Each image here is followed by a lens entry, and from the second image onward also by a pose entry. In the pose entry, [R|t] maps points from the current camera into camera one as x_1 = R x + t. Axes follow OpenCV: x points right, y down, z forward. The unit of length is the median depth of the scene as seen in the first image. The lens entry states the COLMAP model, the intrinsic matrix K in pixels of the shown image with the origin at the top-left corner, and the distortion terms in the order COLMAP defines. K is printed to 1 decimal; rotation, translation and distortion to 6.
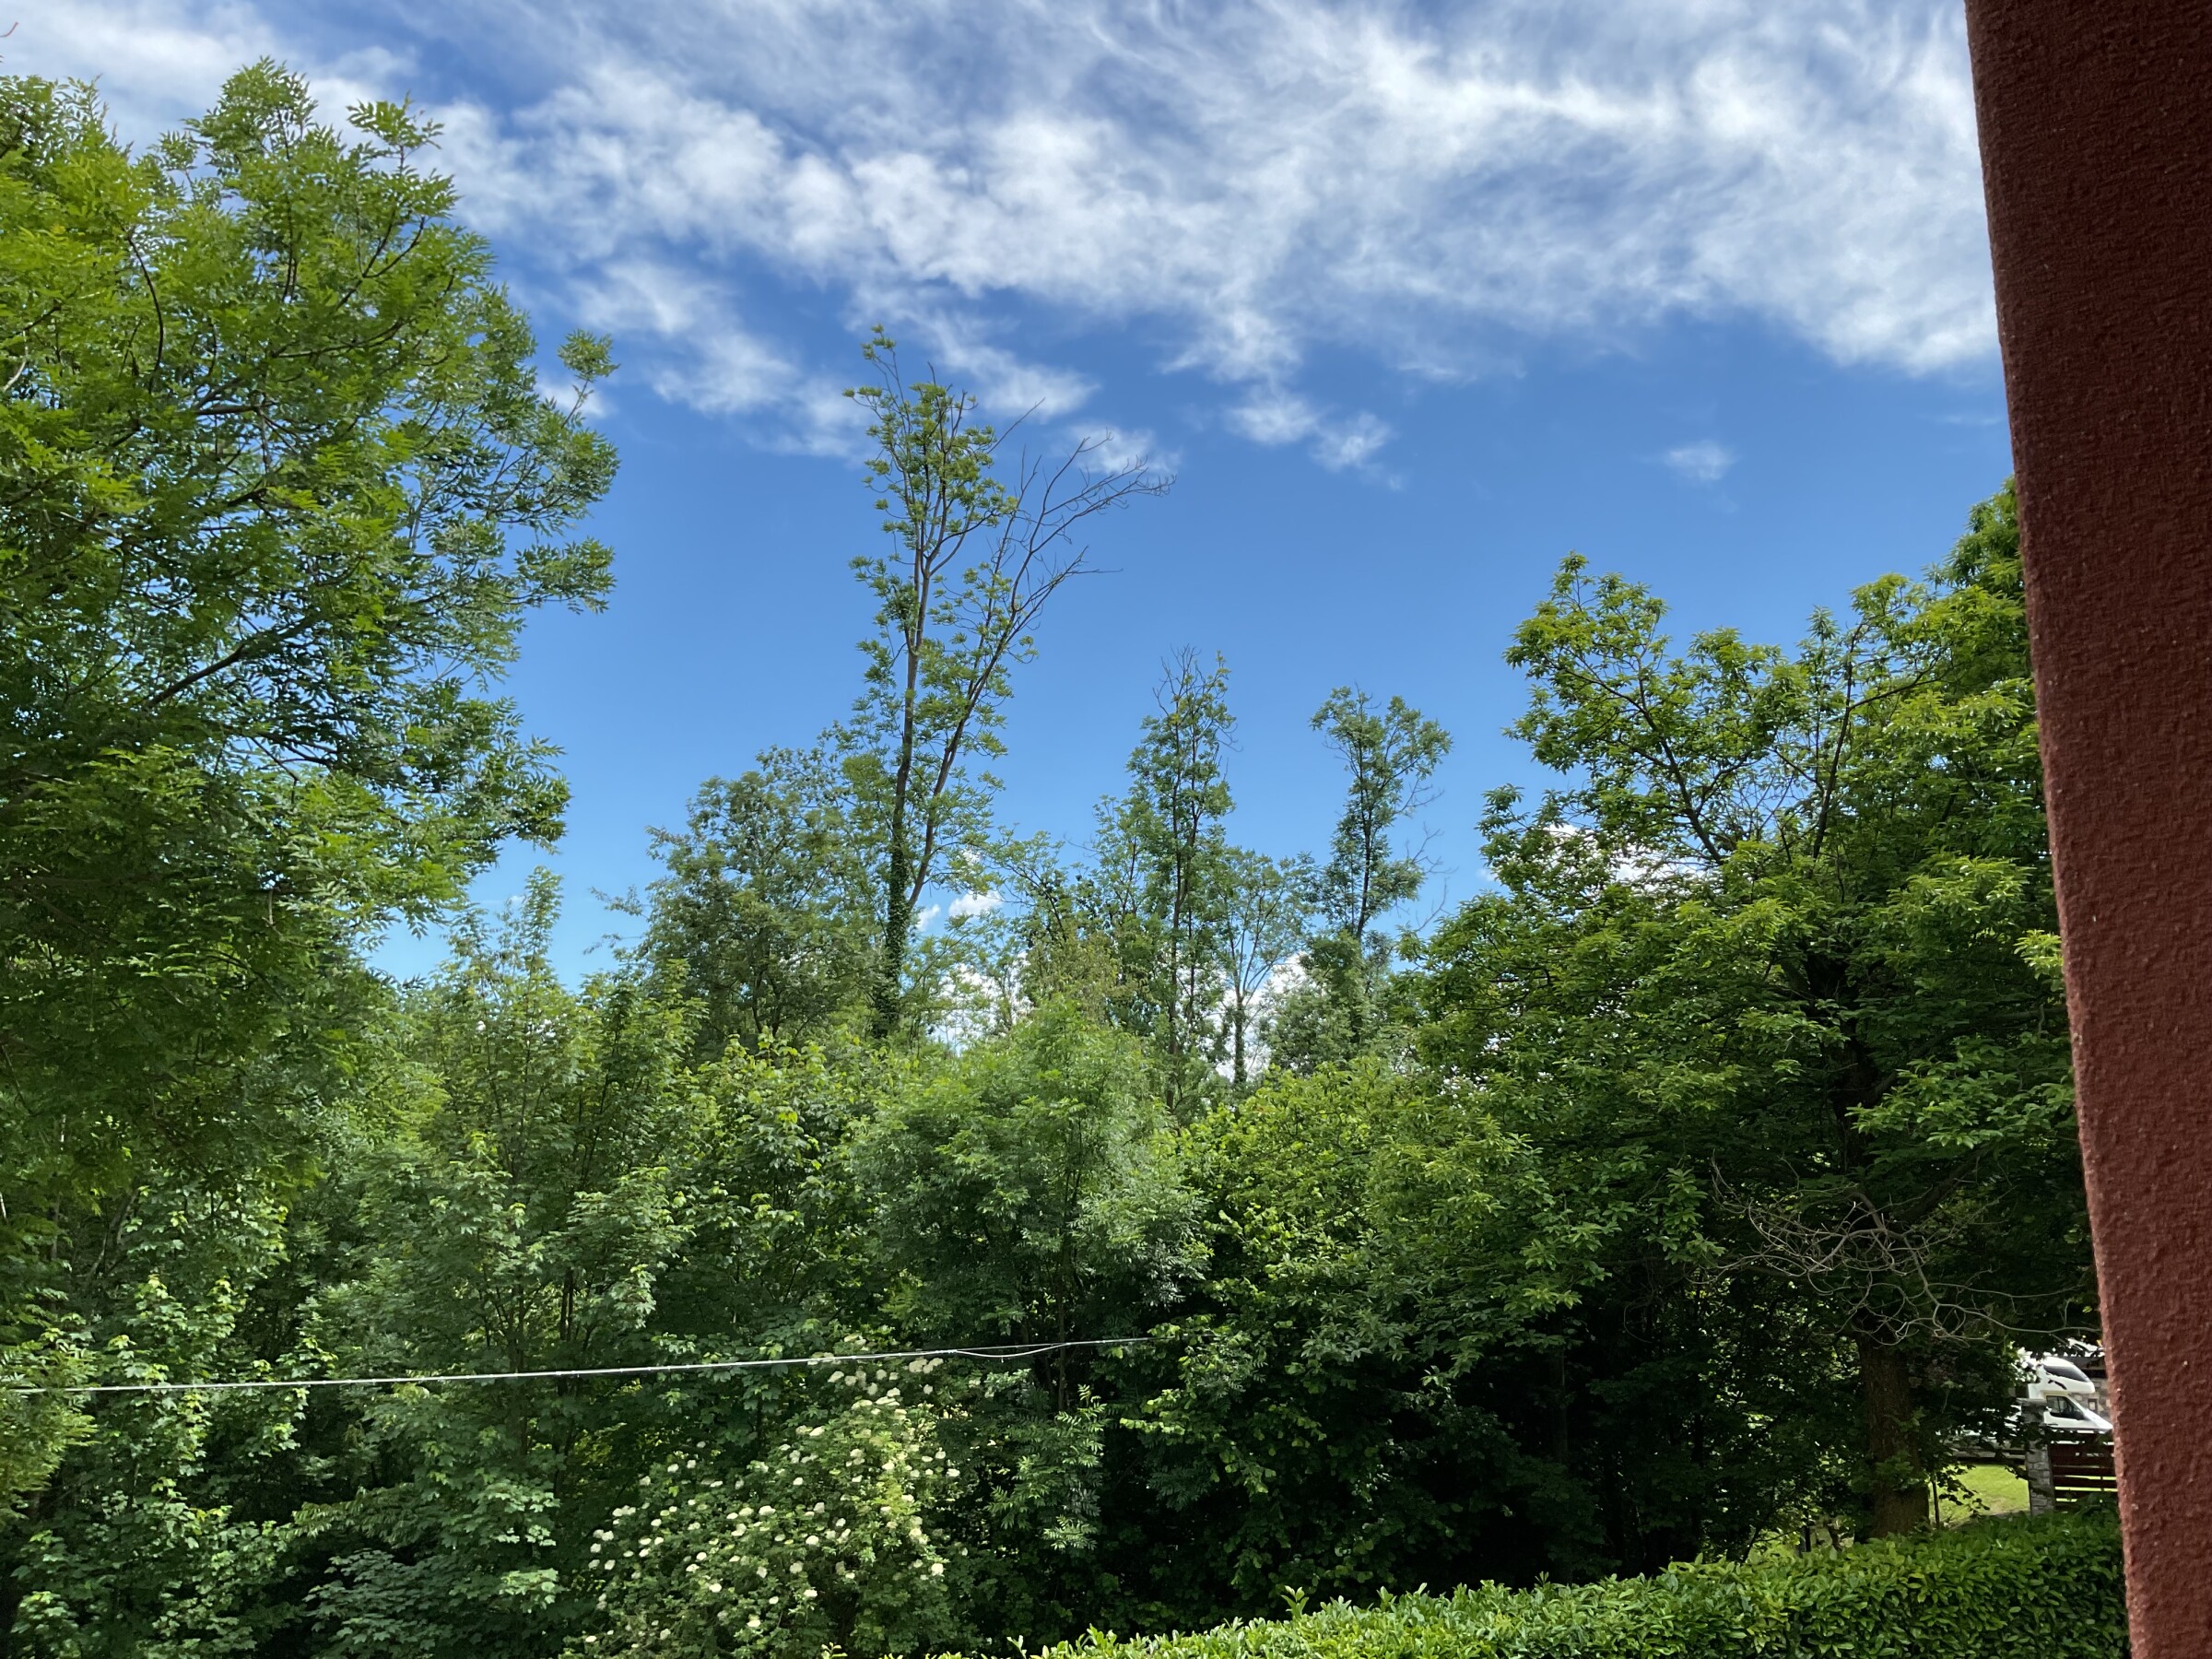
lens RADIAL K [[1651.4, 0, 1106.0], [0, 1651.4, 829.5], [0, 0, 1]] dist [-0.003819, -0.096993]
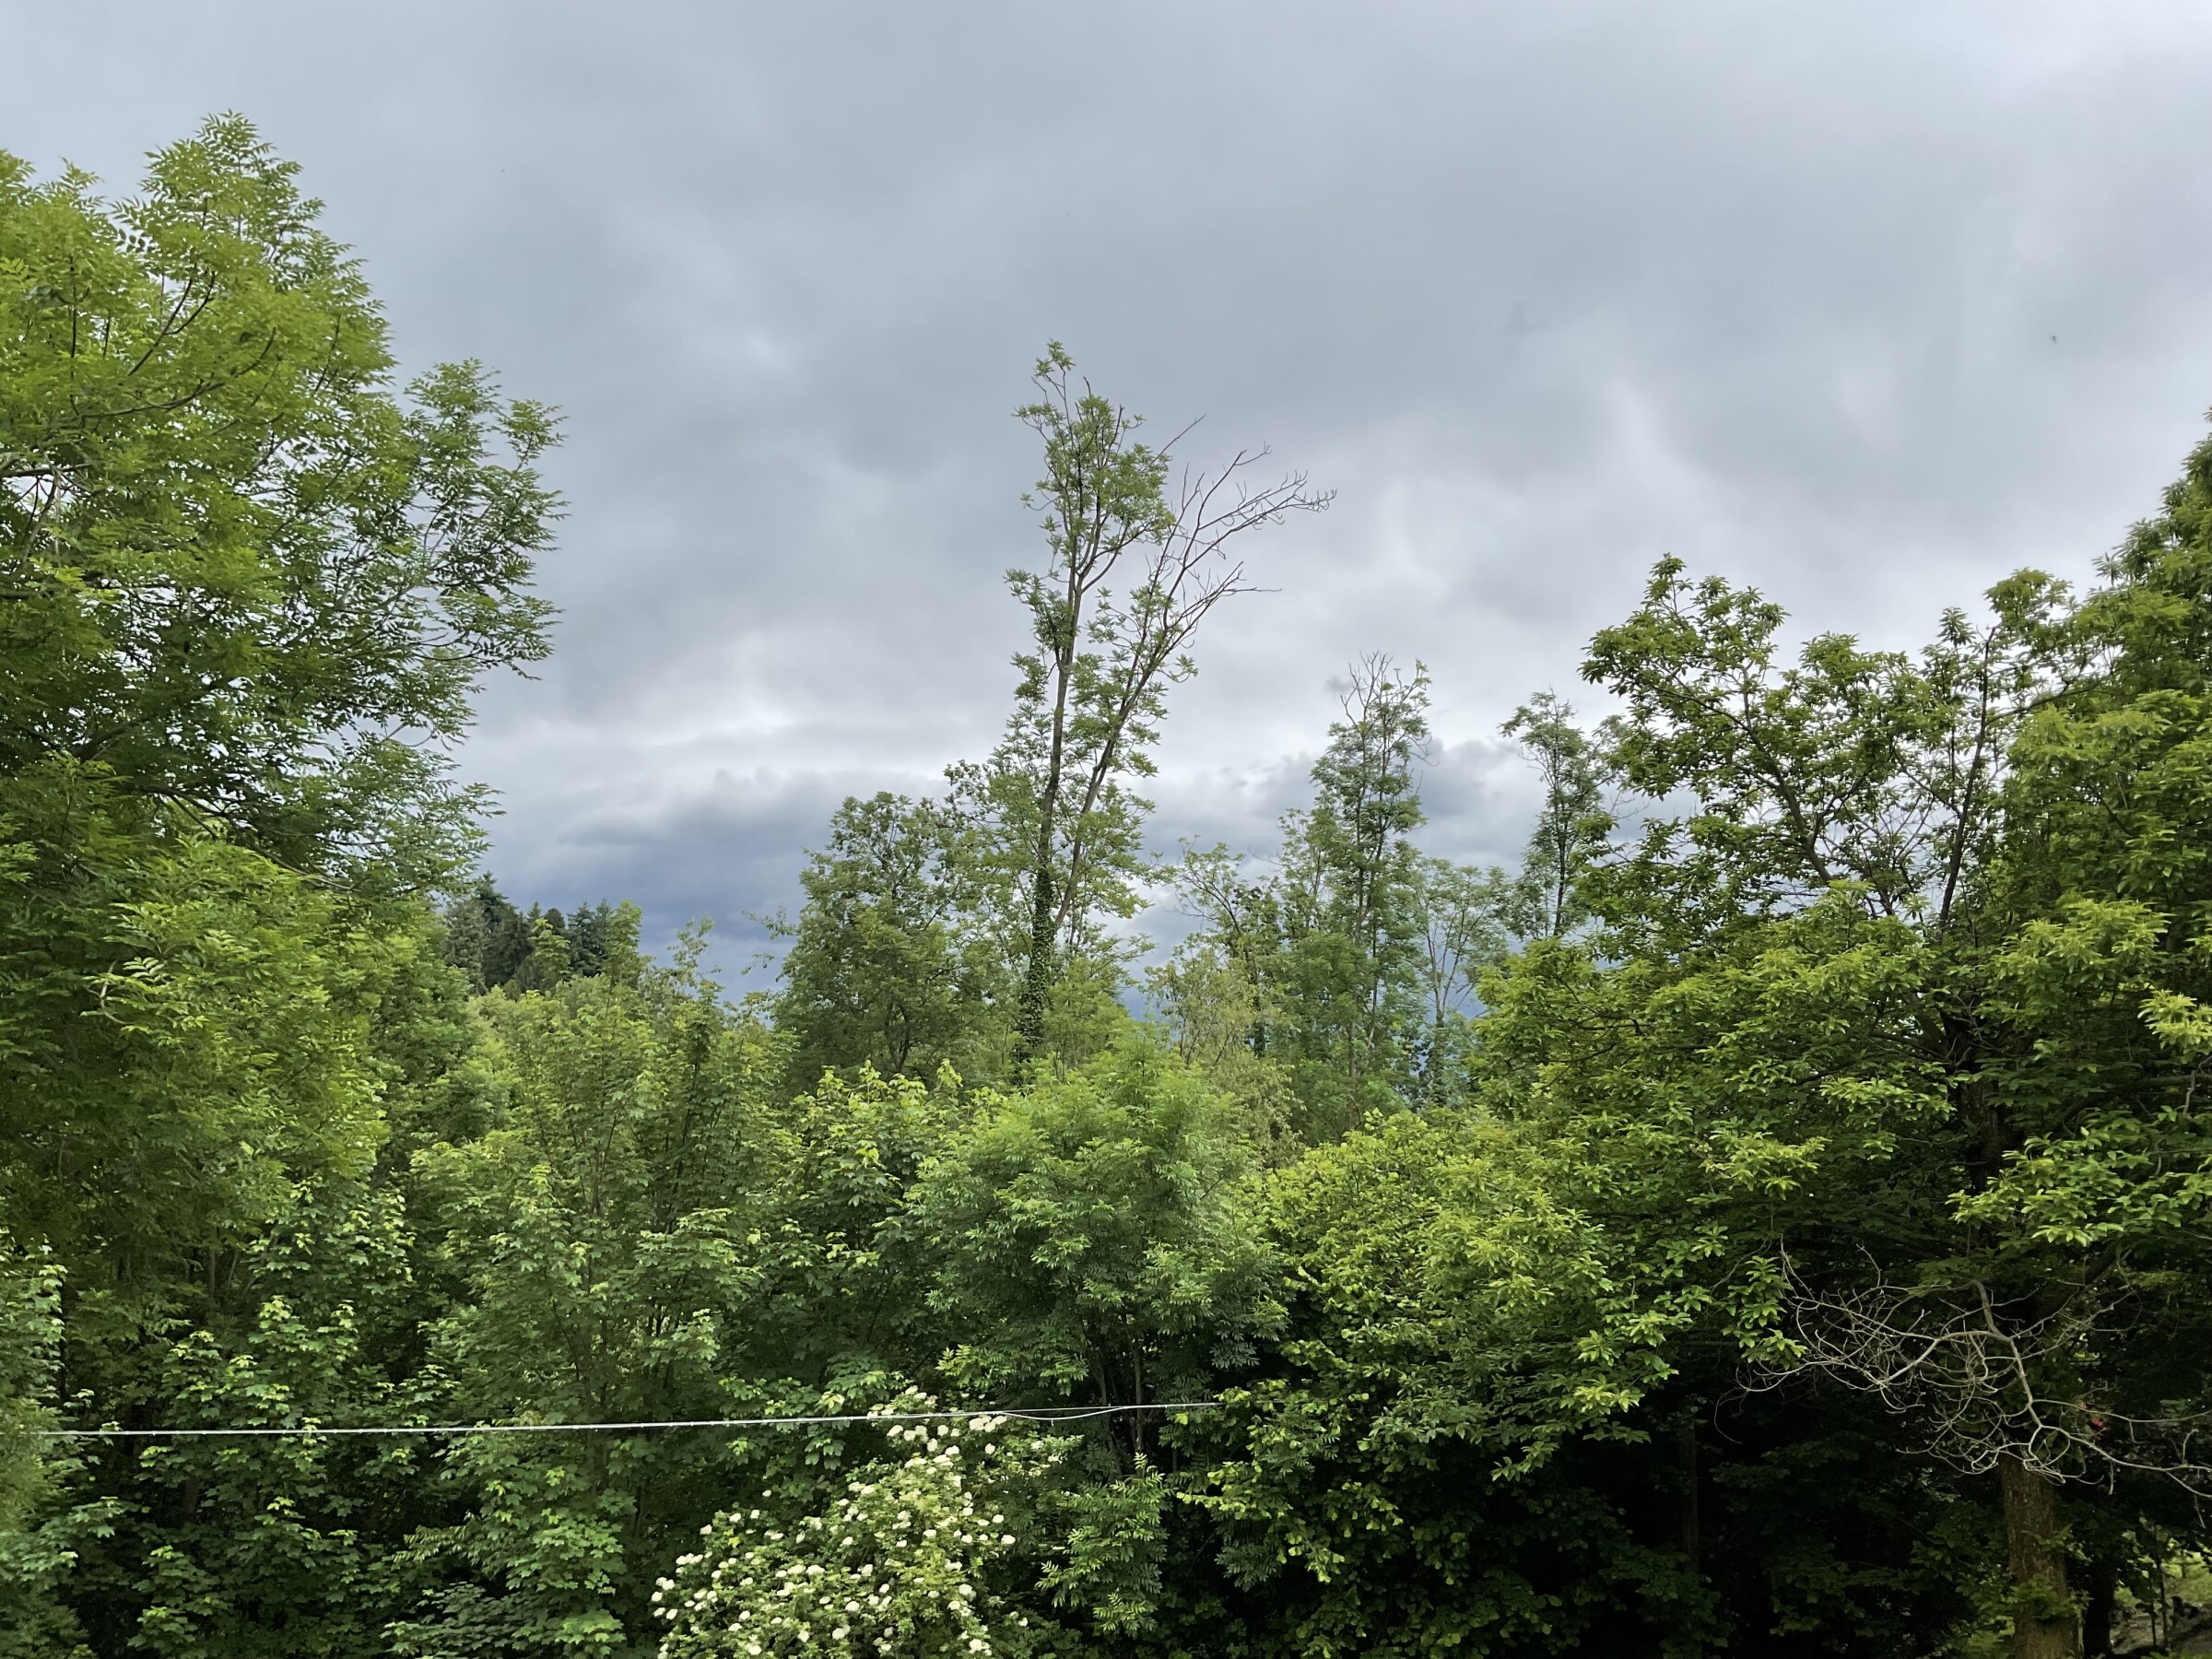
lens RADIAL K [[1651.4, 0, 1106.0], [0, 1651.4, 829.5], [0, 0, 1]] dist [-0.003819, -0.096993]
pose [[0.991677, -0.006610, -0.128580, 0.086862], [0.005829, 0.999962, -0.006450, -0.012518], [0.128617, 0.005647, 0.991678, 0.062768]]
